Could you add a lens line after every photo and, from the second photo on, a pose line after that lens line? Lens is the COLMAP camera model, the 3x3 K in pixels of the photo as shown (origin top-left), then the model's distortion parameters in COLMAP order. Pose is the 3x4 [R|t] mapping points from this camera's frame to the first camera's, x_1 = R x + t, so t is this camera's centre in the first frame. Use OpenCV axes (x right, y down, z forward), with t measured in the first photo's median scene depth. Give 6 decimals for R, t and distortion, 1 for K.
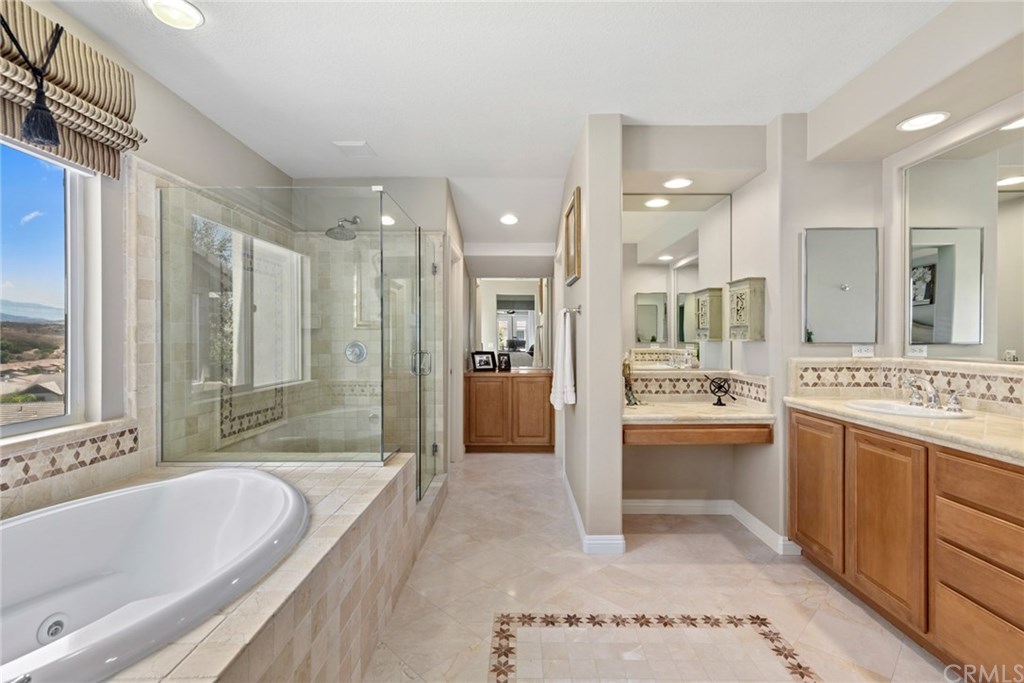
lens RADIAL K [[478.0, 0, 511.6], [0, 478.0, 338.2], [0, 0, 1]] dist [0.003201, 0.000018]
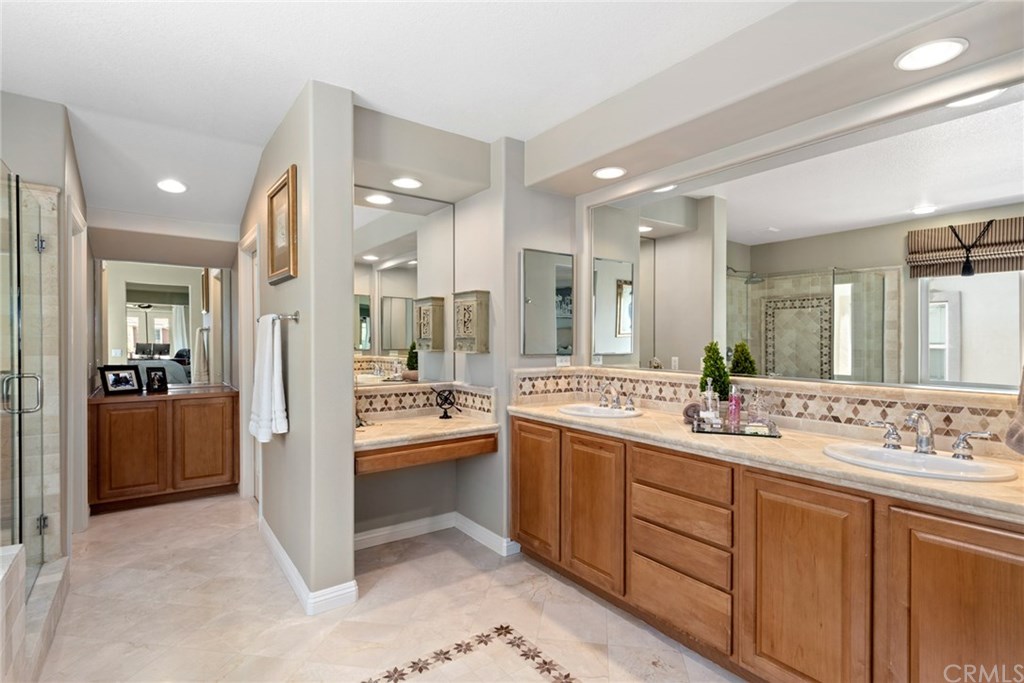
lens RADIAL K [[512.2, 0, 527.6], [0, 512.2, 343.1], [0, 0, 1]] dist [0.000974, -0.000169]
pose [[0.795608, -0.000802, 0.605811, -0.077655], [-0.002915, 0.999982, 0.005152, -0.022061], [-0.605804, -0.005865, 0.795592, 0.074353]]
